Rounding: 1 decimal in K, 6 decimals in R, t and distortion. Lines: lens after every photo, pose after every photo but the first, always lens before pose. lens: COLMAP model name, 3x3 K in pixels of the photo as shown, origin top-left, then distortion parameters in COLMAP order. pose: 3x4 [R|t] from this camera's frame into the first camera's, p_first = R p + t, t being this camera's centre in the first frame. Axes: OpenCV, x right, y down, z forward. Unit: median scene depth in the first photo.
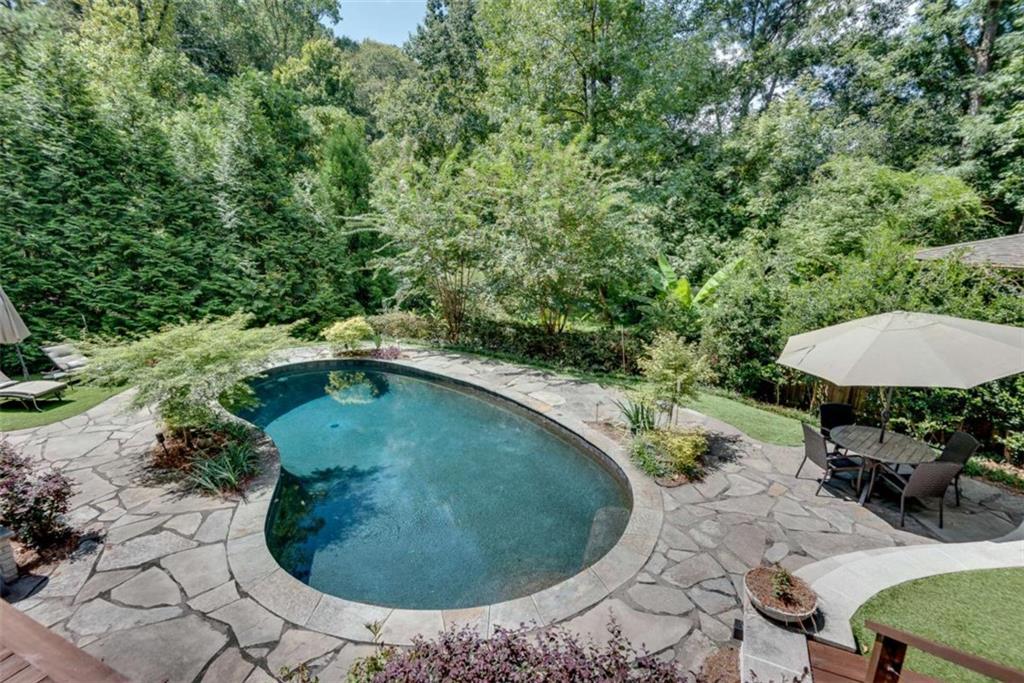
lens RADIAL K [[497.9, 0, 509.9], [0, 497.9, 297.3], [0, 0, 1]] dist [-0.000914, -0.000121]
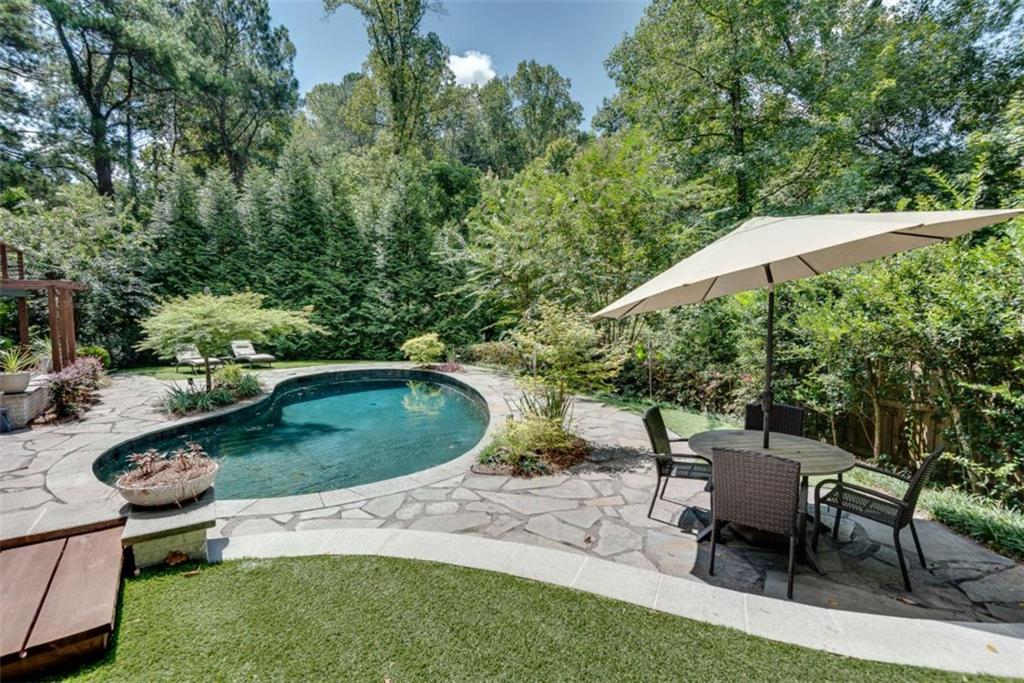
lens RADIAL K [[484.7, 0, 512.0], [0, 484.7, 309.3], [0, 0, 1]] dist [0.019867, -0.000192]
pose [[0.847073, -0.014764, -0.531271, 0.383303], [-0.066754, 0.988743, -0.133911, 0.109642], [0.527268, 0.148897, 0.836552, 0.169118]]
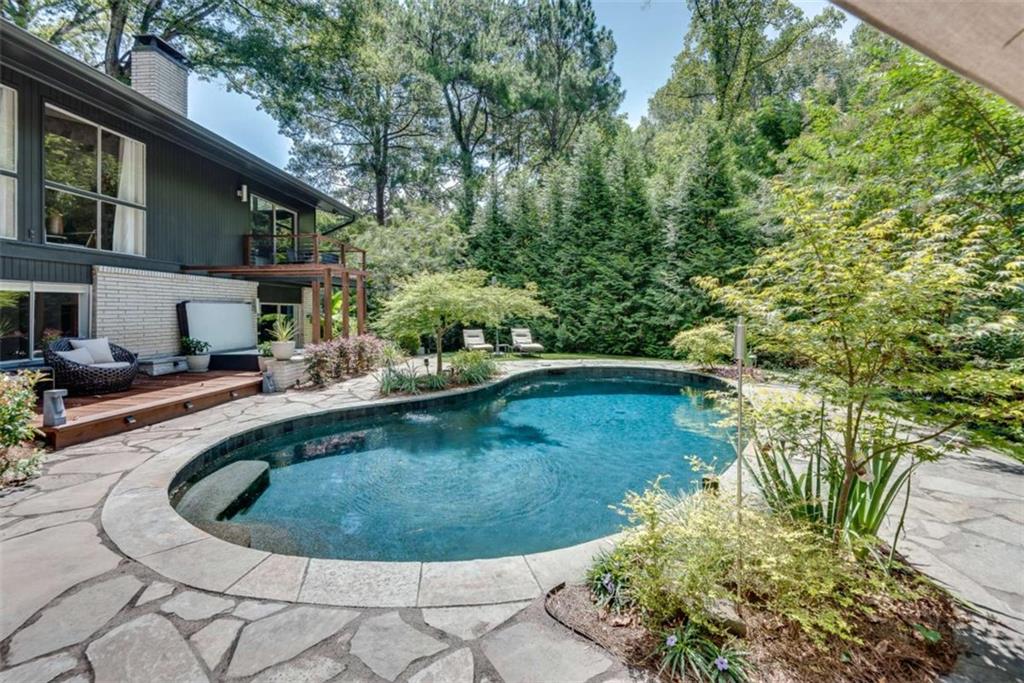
lens RADIAL K [[484.7, 0, 512.0], [0, 484.7, 309.3], [0, 0, 1]] dist [0.019867, -0.000192]
pose [[0.315028, -0.022326, -0.948820, 0.299978], [-0.135327, 0.988452, -0.068190, 0.105244], [0.939385, 0.149883, 0.308369, 0.413538]]
